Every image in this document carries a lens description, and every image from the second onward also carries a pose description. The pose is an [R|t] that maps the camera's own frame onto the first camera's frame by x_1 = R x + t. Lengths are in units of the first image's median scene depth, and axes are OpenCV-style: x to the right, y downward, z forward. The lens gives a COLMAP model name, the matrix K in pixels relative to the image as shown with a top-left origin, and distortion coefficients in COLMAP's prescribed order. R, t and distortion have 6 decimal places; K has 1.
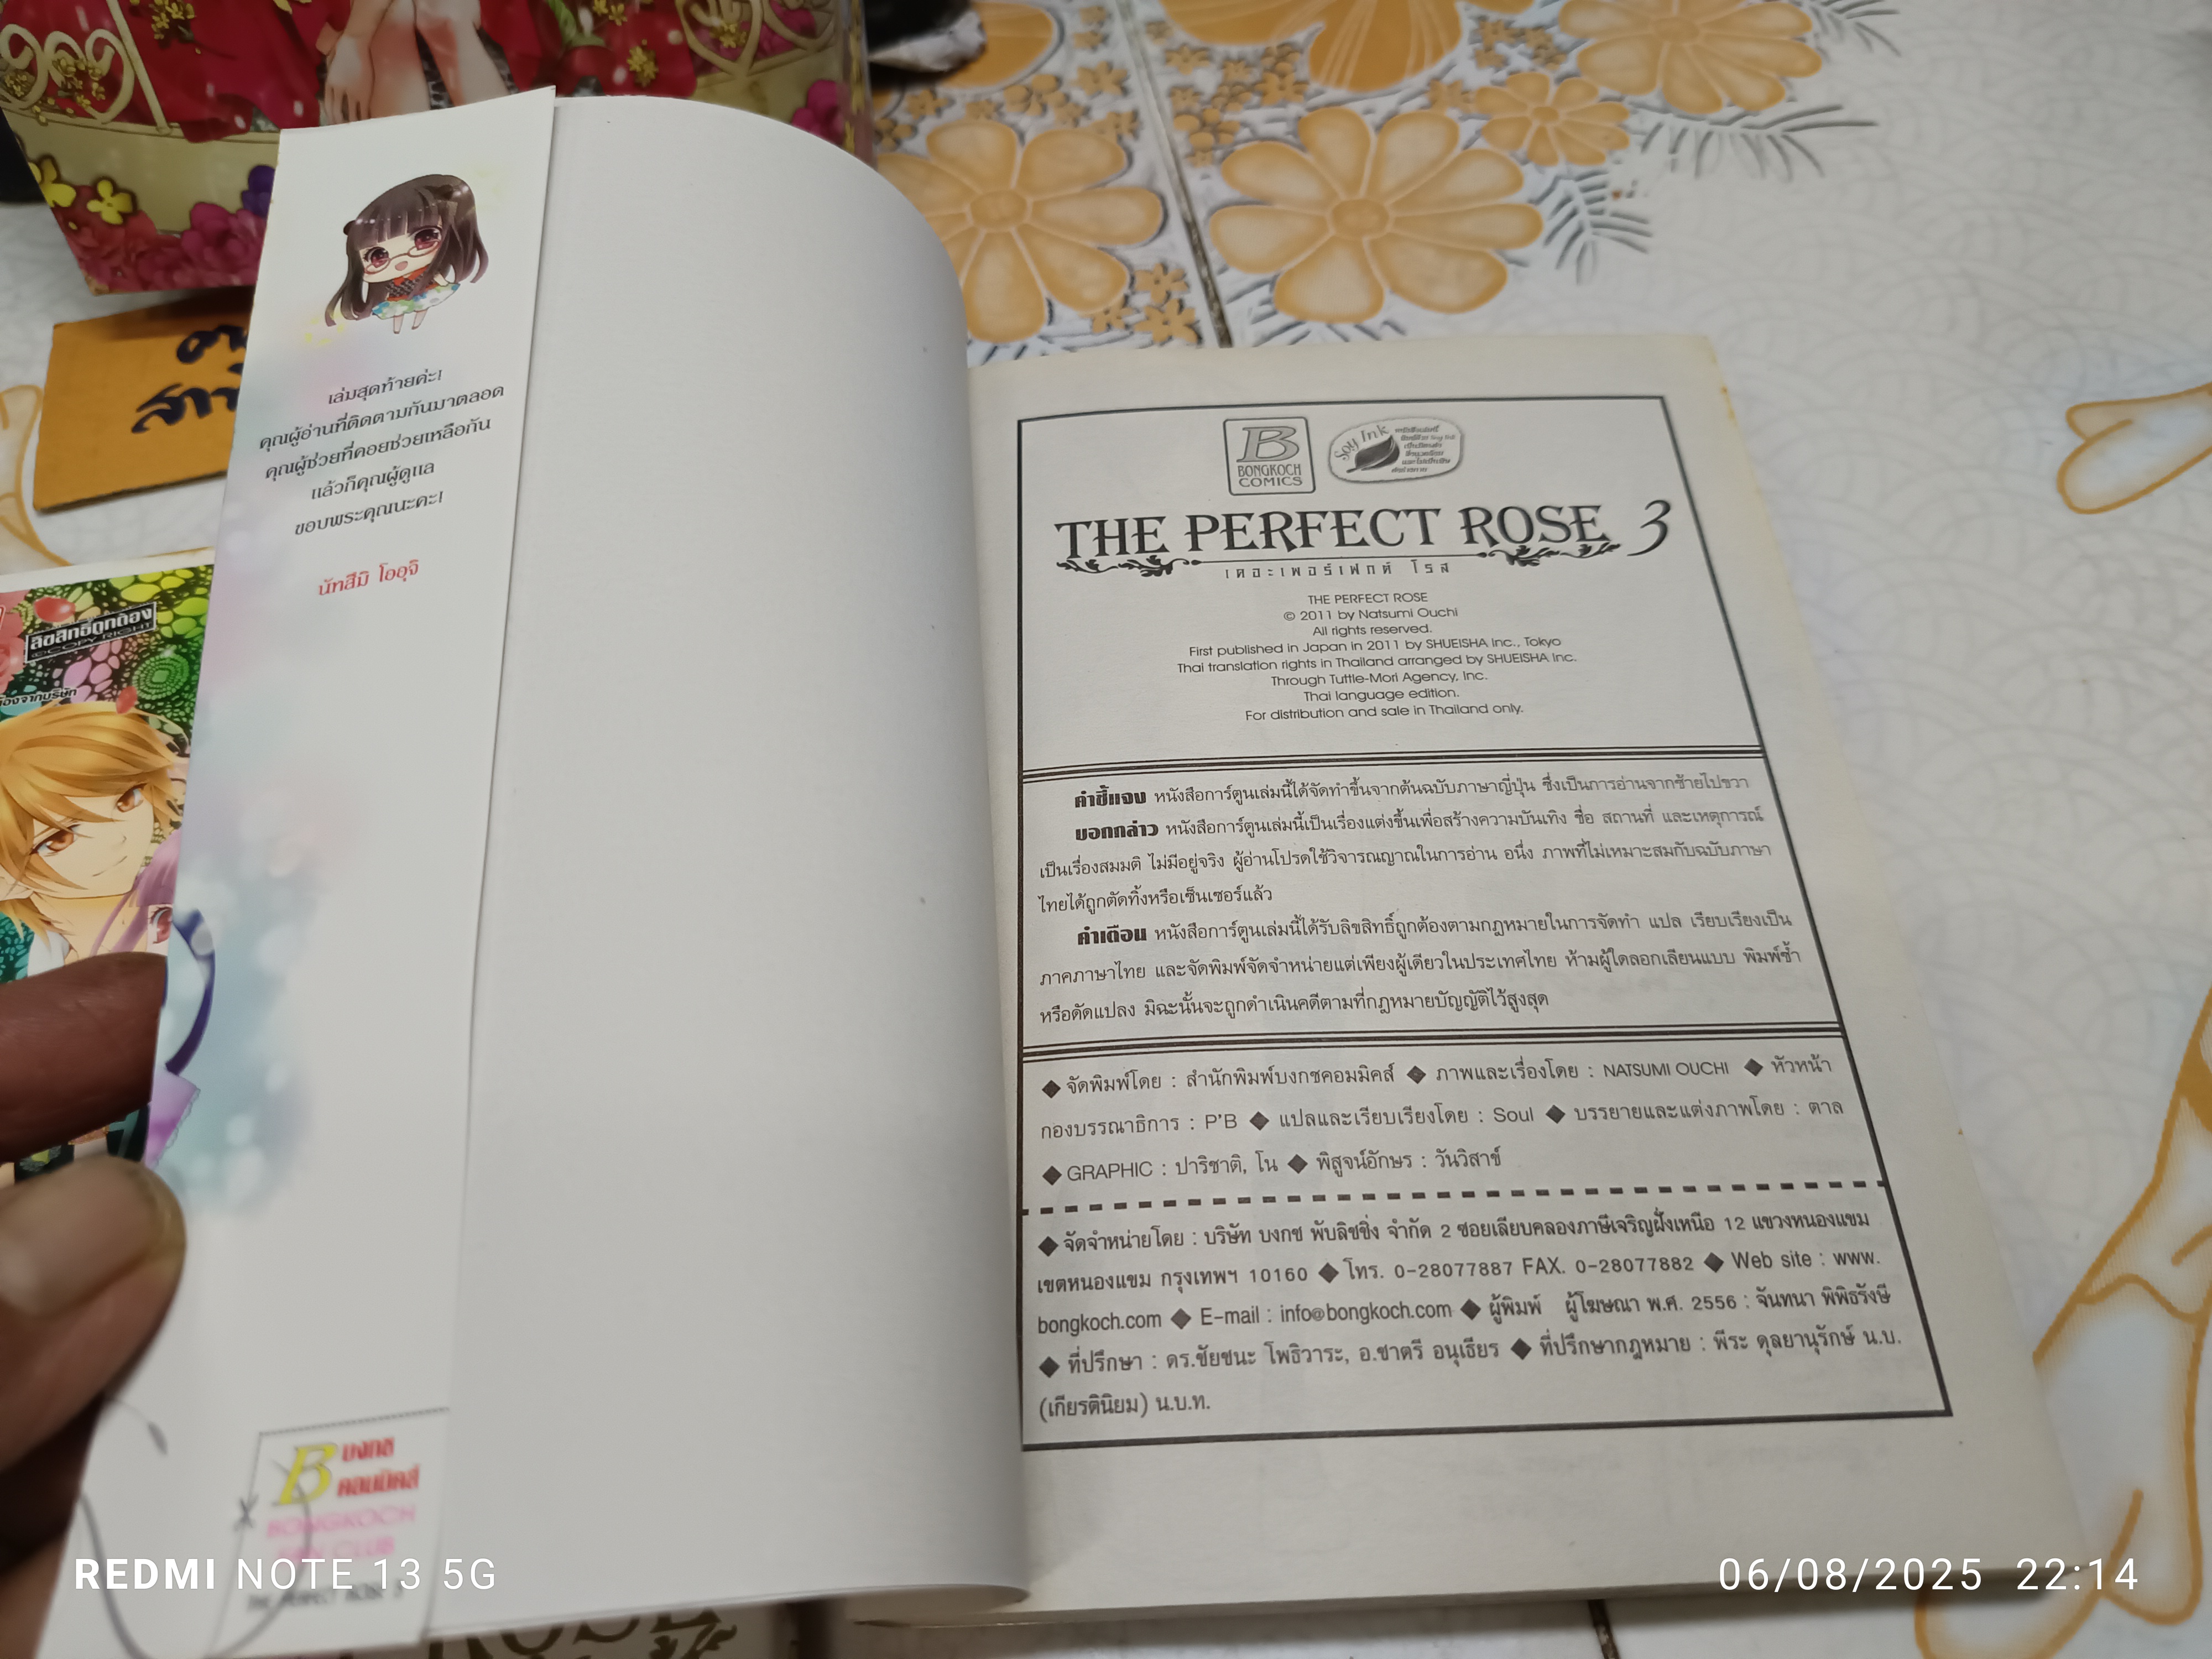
lens RADIAL K [[1569.0, 0, 1183.4], [0, 1569.0, 794.3], [0, 0, 1]] dist [-0.018050, -0.010291]
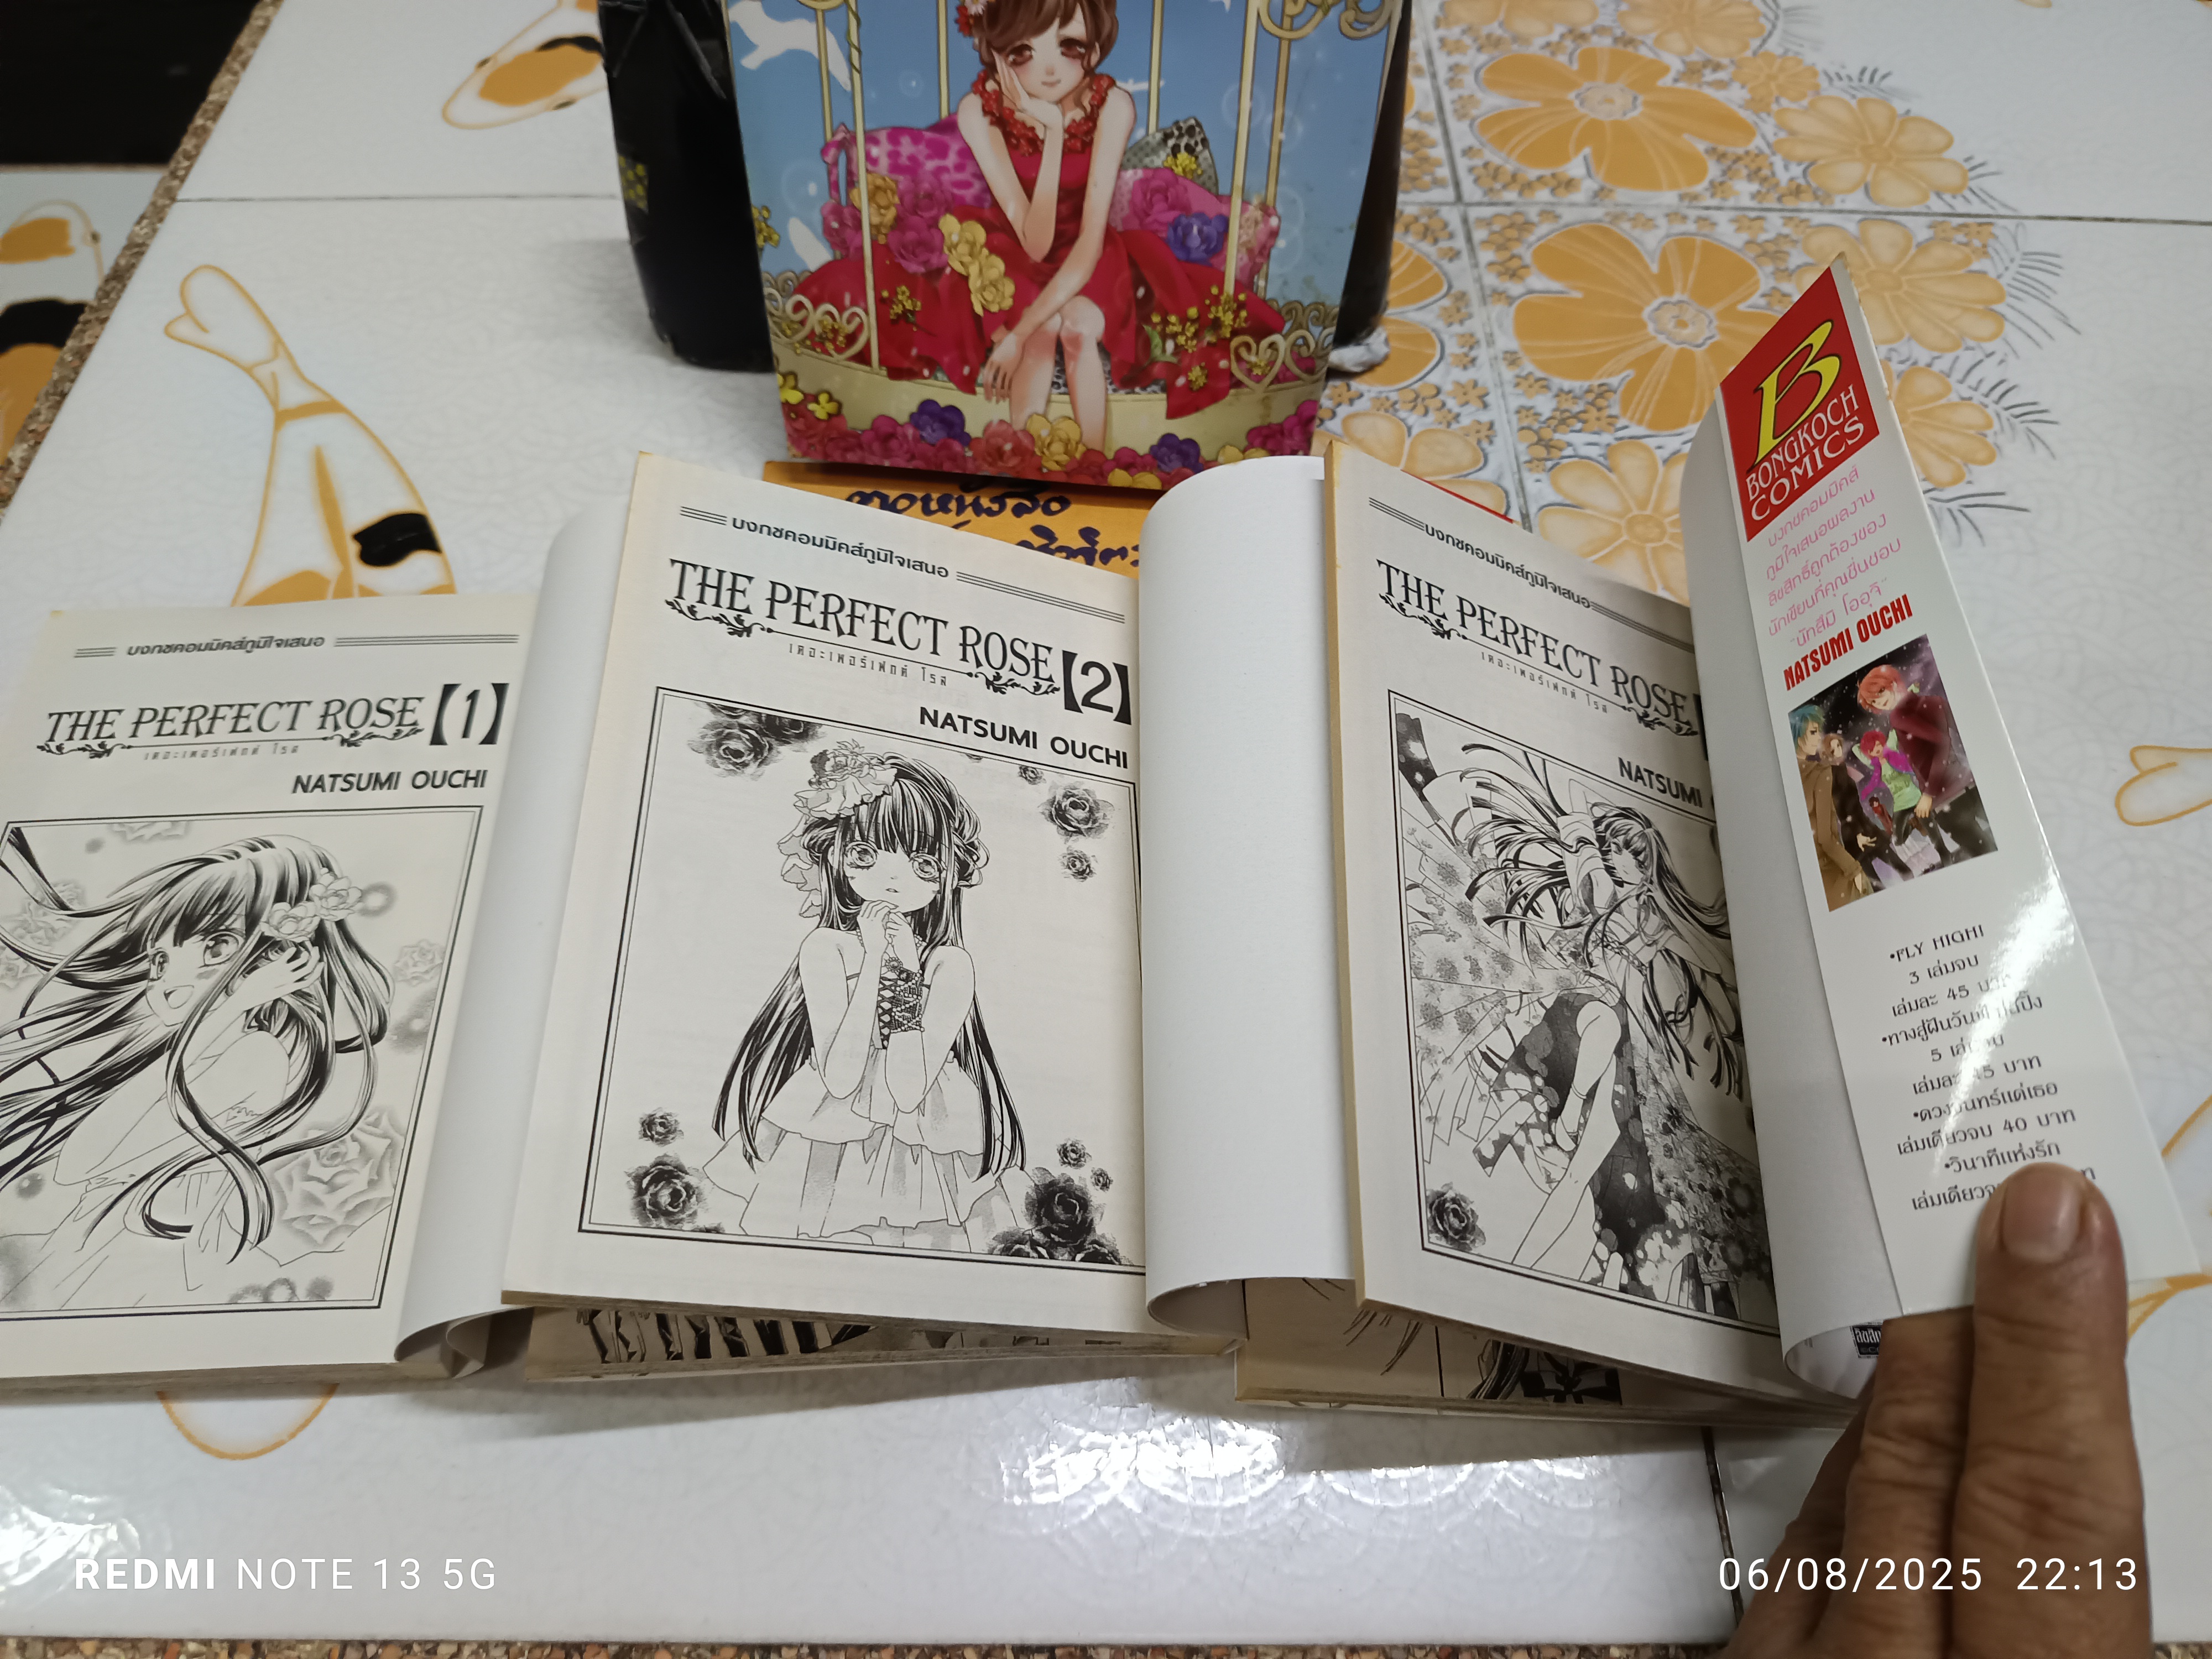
lens RADIAL K [[1569.0, 0, 1144.9], [0, 1569.0, 825.1], [0, 0, 1]] dist [-0.018050, -0.010291]
pose [[0.984651, 0.160983, -0.067428, -0.193922], [-0.162629, 0.986492, -0.019640, -0.003122], [0.063356, 0.030304, 0.997531, -0.429361]]
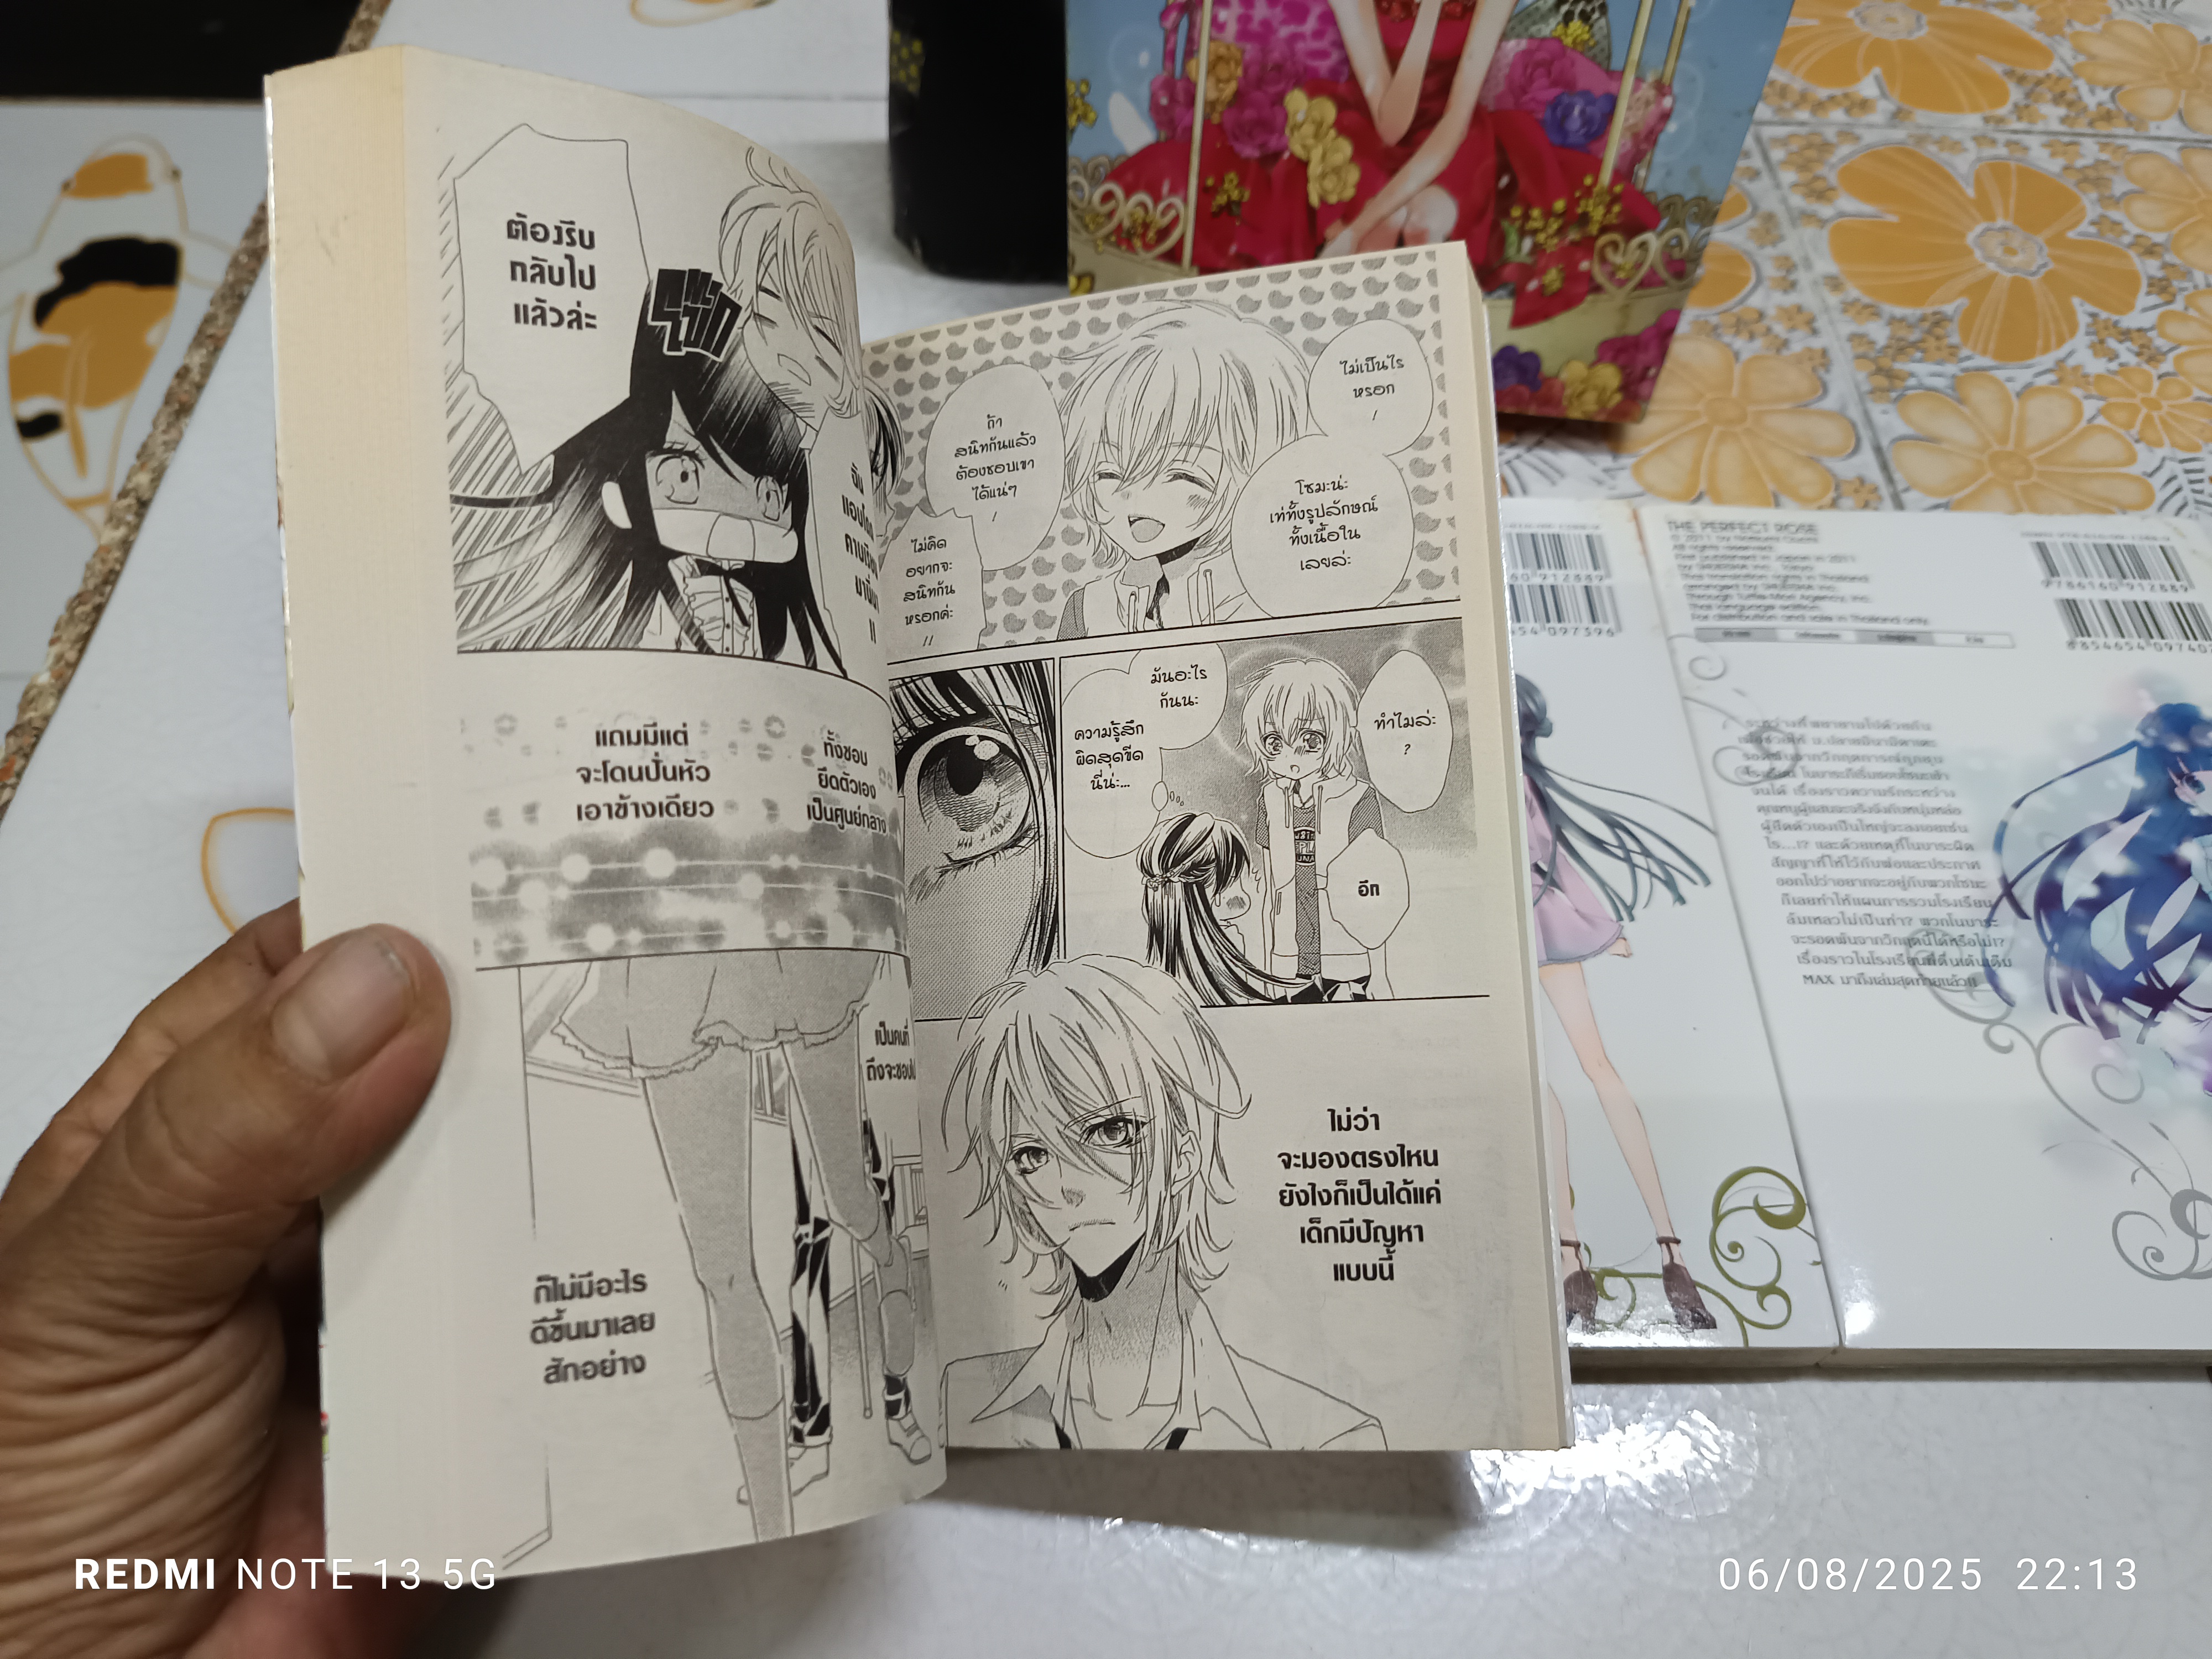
lens RADIAL K [[1569.0, 0, 1113.6], [0, 1569.0, 823.4], [0, 0, 1]] dist [-0.018050, -0.010291]
pose [[0.982668, 0.172568, -0.067711, -0.470854], [-0.174445, 0.984403, -0.022815, 0.076723], [0.062718, 0.034232, 0.997444, -0.305438]]
